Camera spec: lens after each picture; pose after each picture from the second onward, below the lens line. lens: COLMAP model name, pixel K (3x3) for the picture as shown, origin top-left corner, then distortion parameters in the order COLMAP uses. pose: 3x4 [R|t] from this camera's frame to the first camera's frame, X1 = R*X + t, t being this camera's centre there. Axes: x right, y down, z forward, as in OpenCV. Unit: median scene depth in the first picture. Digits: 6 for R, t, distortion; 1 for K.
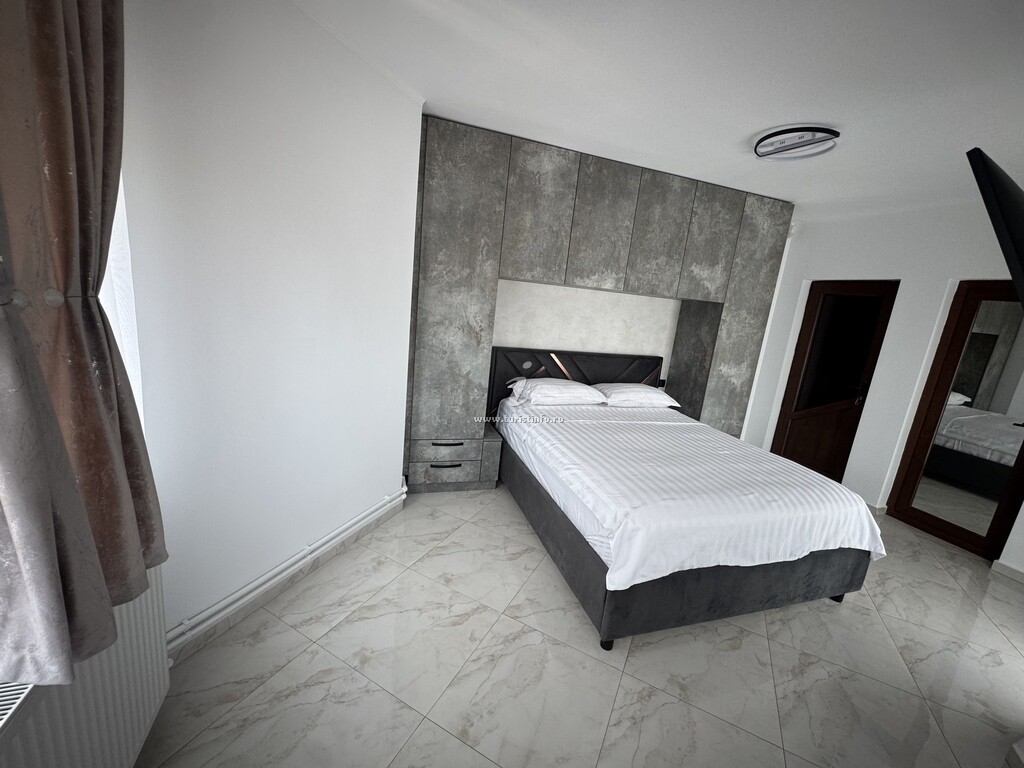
lens RADIAL K [[411.1, 0, 510.0], [0, 411.1, 383.5], [0, 0, 1]] dist [-0.003434, 0.000229]
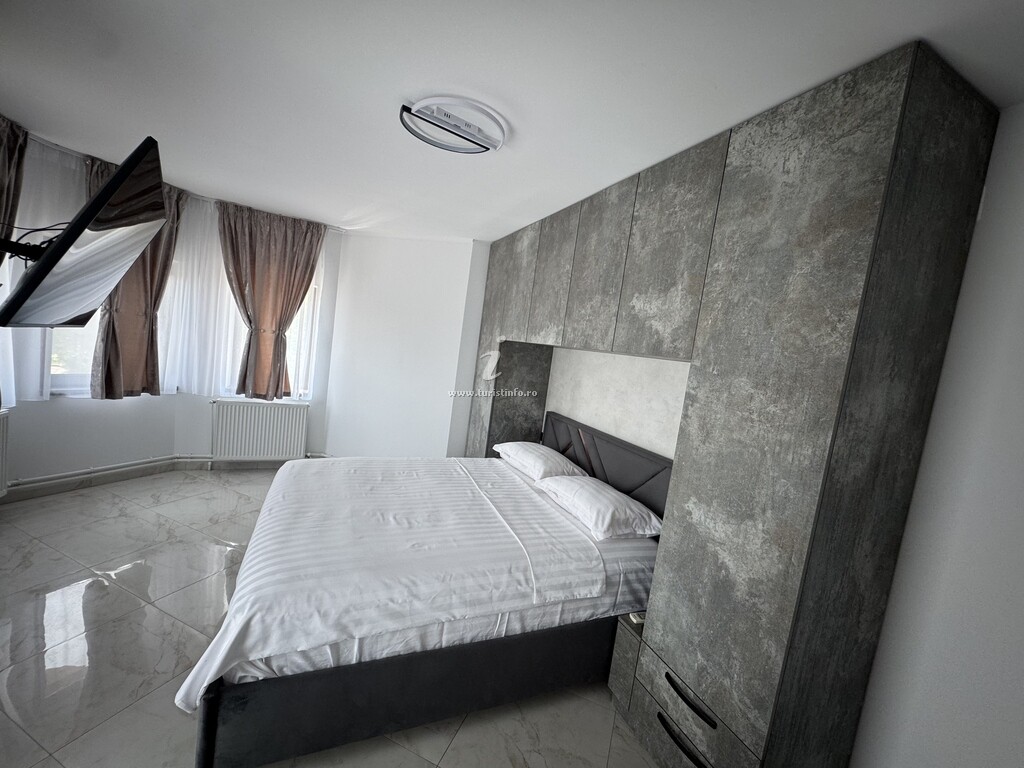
lens RADIAL K [[411.1, 0, 513.7], [0, 411.1, 383.1], [0, 0, 1]] dist [-0.003434, 0.000229]
pose [[0.111485, -0.000015, -0.993766, 1.037538], [-0.327186, 0.944246, -0.036719, -0.094620], [0.938361, 0.329239, 0.105265, 0.832271]]
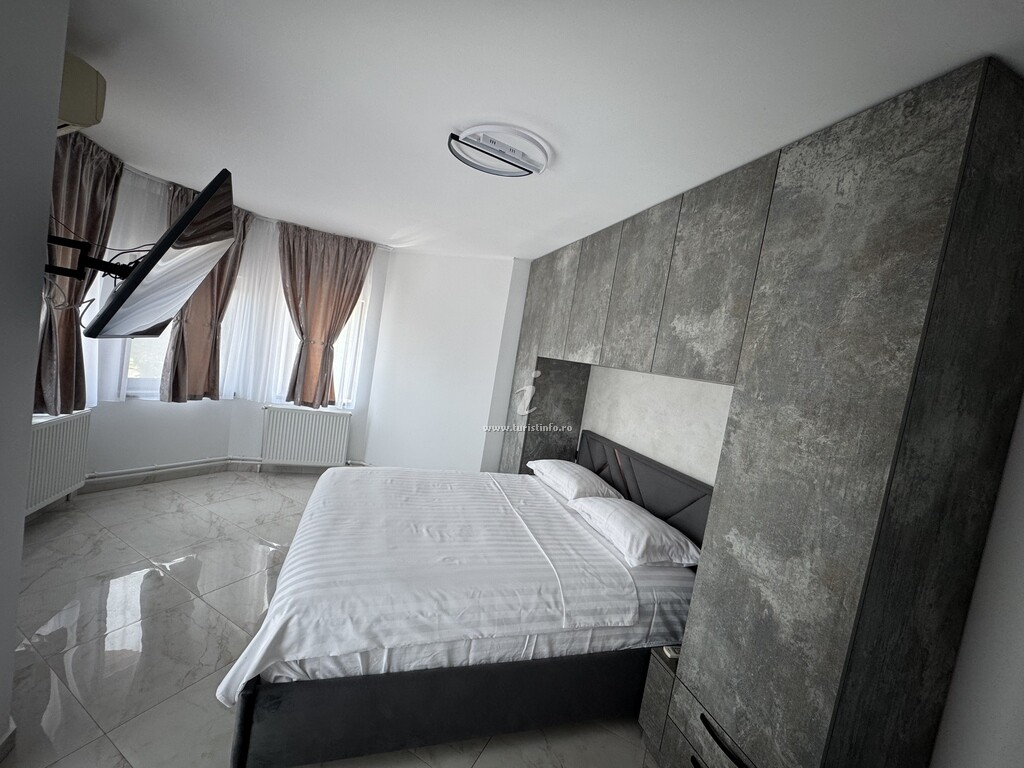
lens RADIAL K [[411.1, 0, 513.6], [0, 411.1, 382.9], [0, 0, 1]] dist [-0.003434, 0.000229]
pose [[0.023326, -0.033594, -0.999163, 1.041025], [-0.361329, 0.931590, -0.039757, -0.098949], [0.932146, 0.361954, 0.009592, 0.831199]]
